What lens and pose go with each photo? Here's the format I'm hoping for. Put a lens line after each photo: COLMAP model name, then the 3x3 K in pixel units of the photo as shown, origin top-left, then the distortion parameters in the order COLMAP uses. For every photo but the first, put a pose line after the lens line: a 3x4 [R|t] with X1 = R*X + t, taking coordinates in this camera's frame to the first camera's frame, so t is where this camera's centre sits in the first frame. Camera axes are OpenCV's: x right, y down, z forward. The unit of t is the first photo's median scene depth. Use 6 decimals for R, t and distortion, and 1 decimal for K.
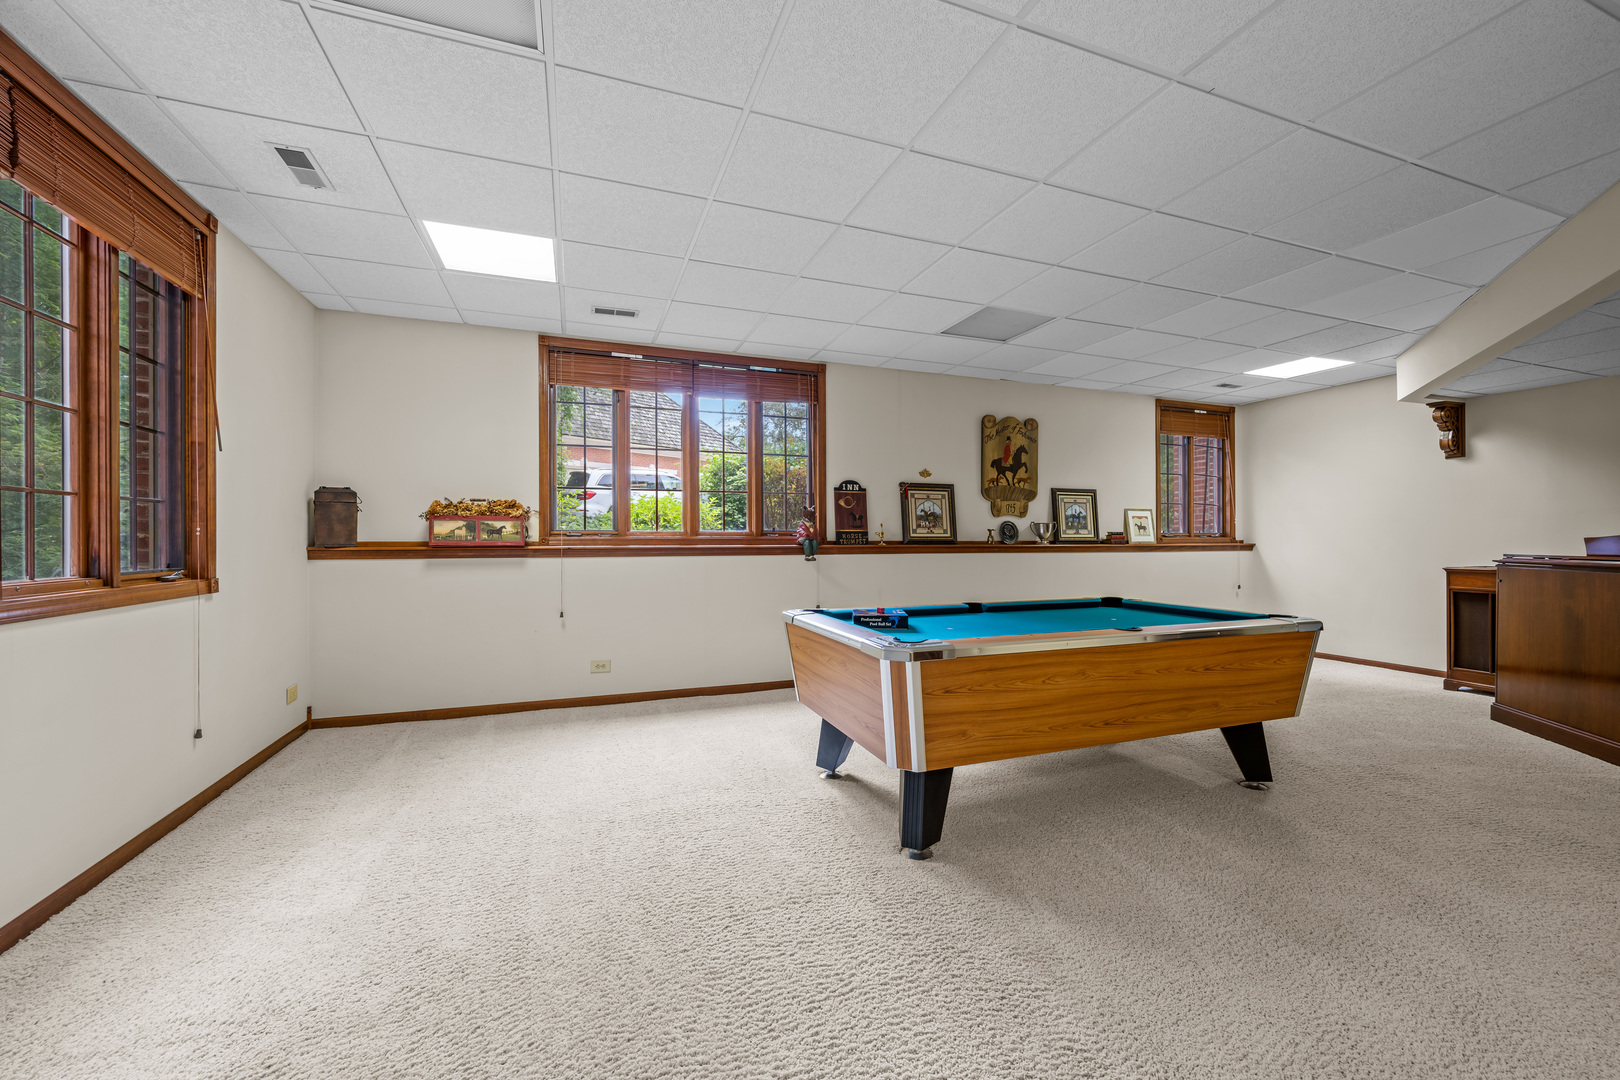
lens RADIAL K [[639.9, 0, 811.8], [0, 639.9, 537.6], [0, 0, 1]] dist [-0.002987, 0.000941]
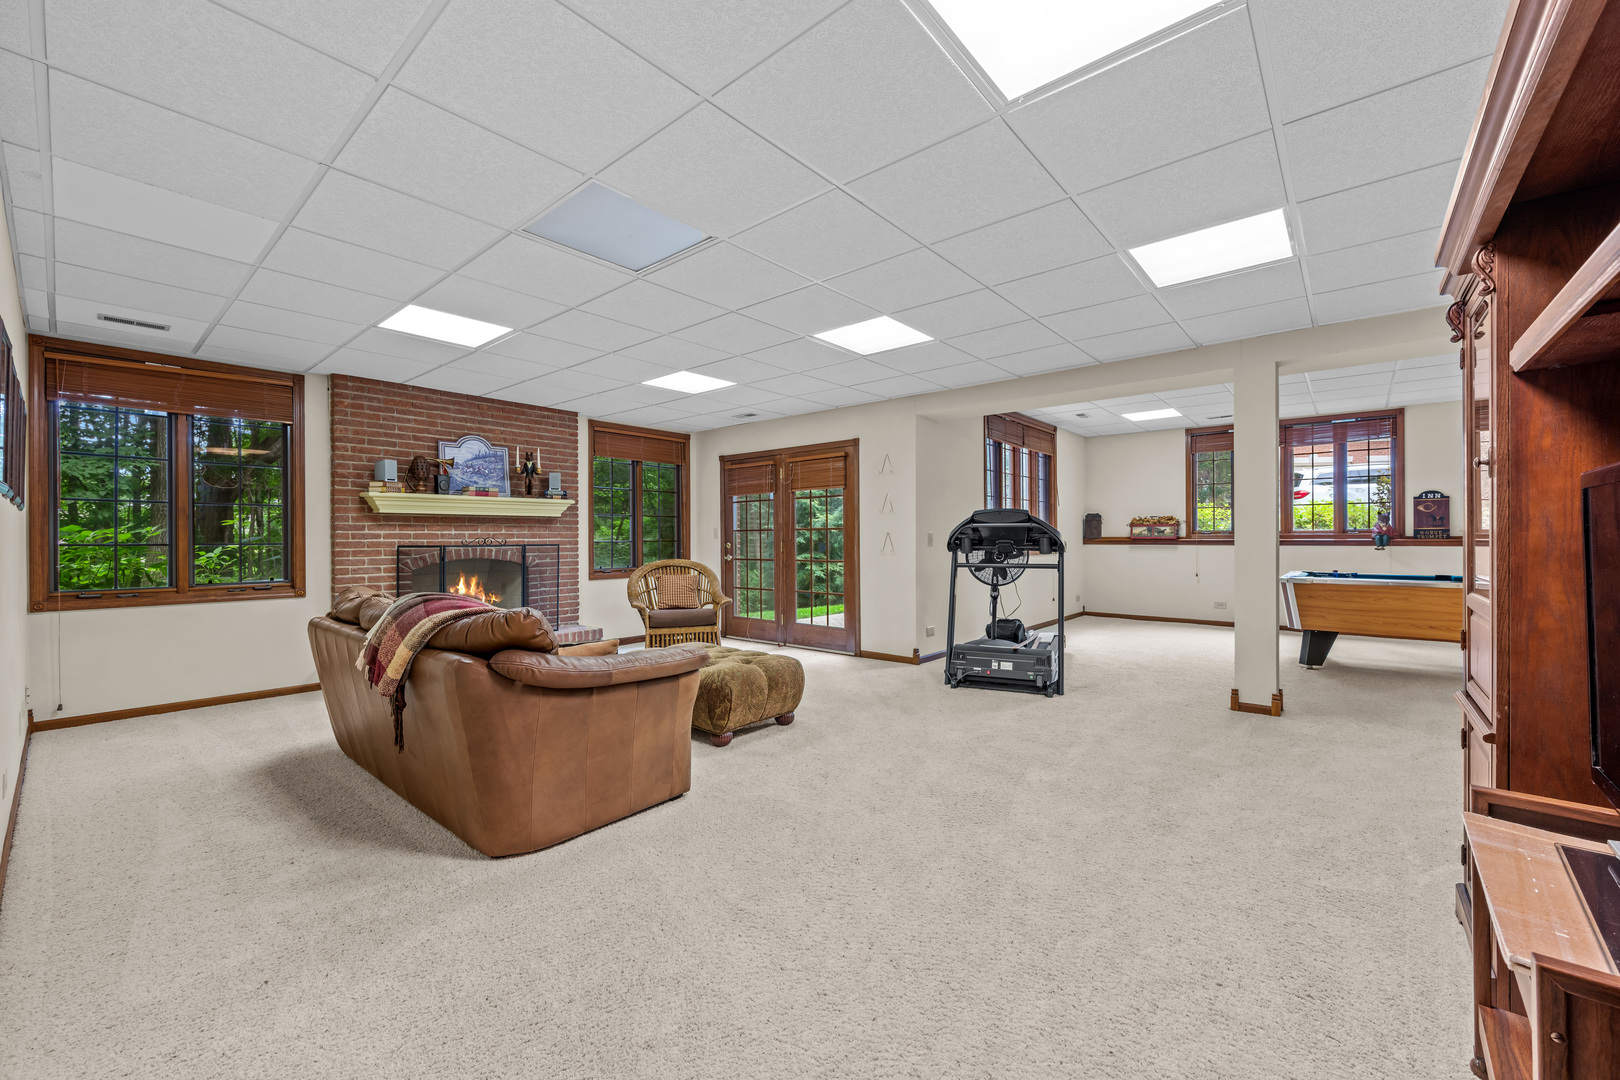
lens RADIAL K [[639.9, 0, 810.1], [0, 639.9, 536.0], [0, 0, 1]] dist [-0.002987, 0.000941]
pose [[0.489285, -0.002323, -0.872121, 0.694805], [0.004944, 0.999988, 0.000110, -0.002105], [0.872110, -0.004366, 0.489290, -0.923324]]
